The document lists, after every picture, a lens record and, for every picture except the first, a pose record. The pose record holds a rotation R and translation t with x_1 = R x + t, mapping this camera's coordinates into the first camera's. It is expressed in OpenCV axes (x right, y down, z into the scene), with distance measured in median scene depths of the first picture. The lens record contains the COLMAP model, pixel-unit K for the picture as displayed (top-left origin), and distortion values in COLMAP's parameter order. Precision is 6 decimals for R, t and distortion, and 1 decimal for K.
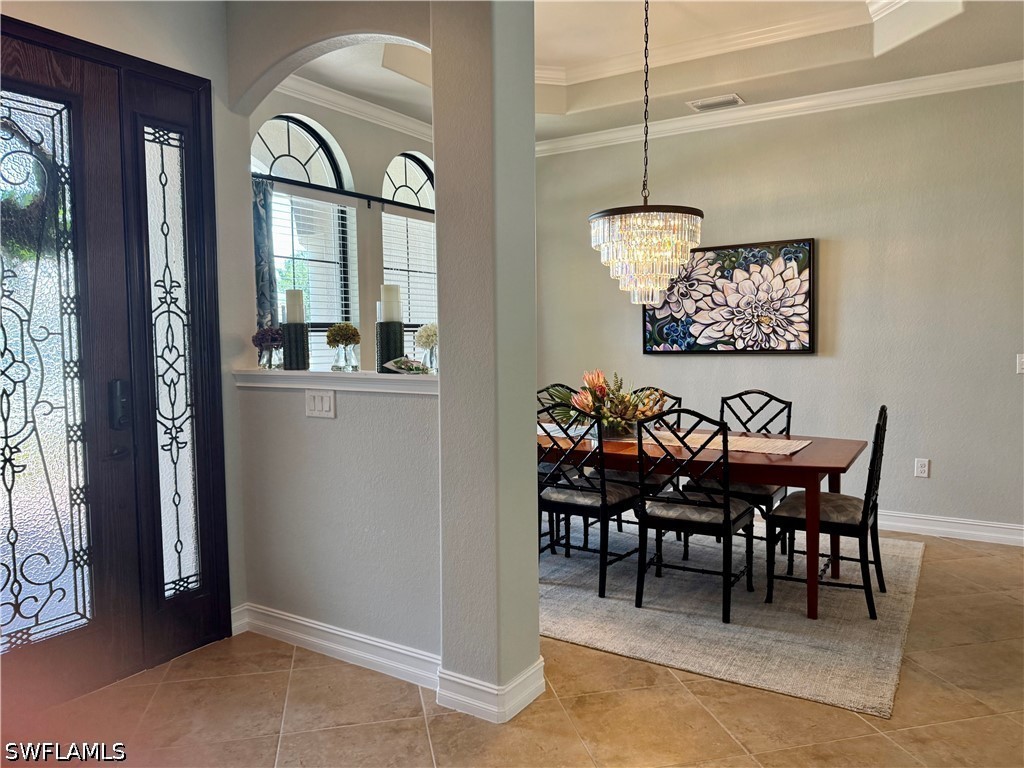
lens RADIAL K [[716.0, 0, 511.3], [0, 716.0, 370.0], [0, 0, 1]] dist [0.129330, -0.217182]
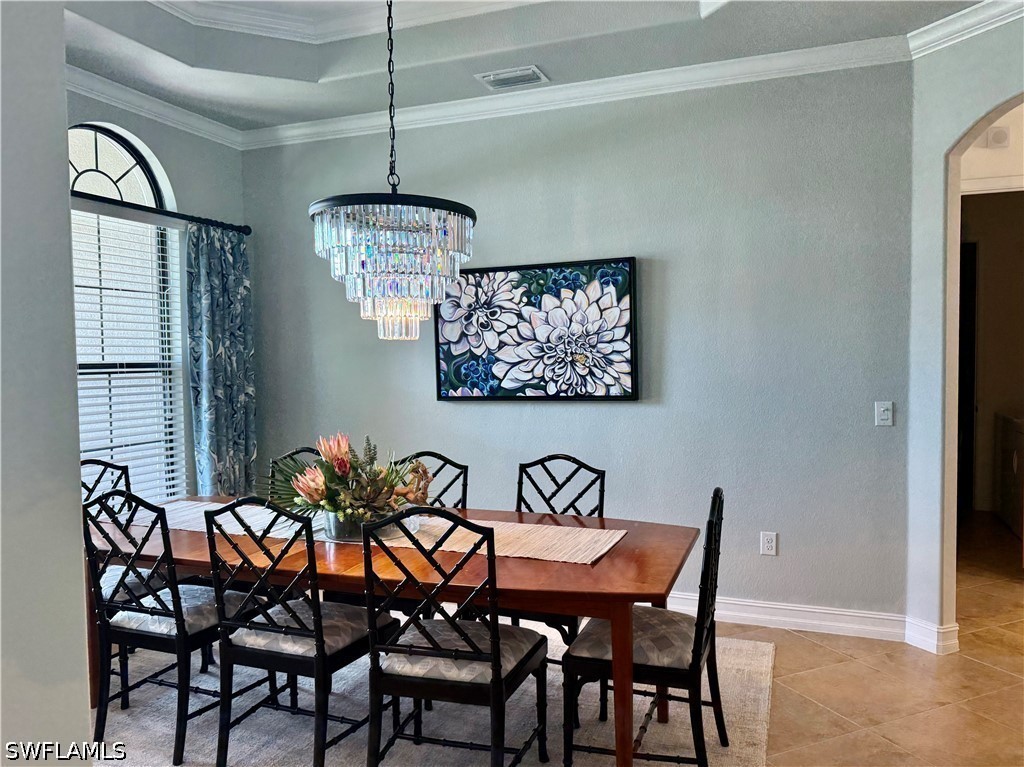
lens RADIAL K [[716.0, 0, 511.3], [0, 716.0, 369.5], [0, 0, 1]] dist [0.129330, -0.217182]
pose [[0.982857, -0.005001, 0.184302, 0.132612], [0.011772, 0.999294, -0.035666, -0.030143], [-0.183993, 0.037224, 0.982222, 0.245213]]
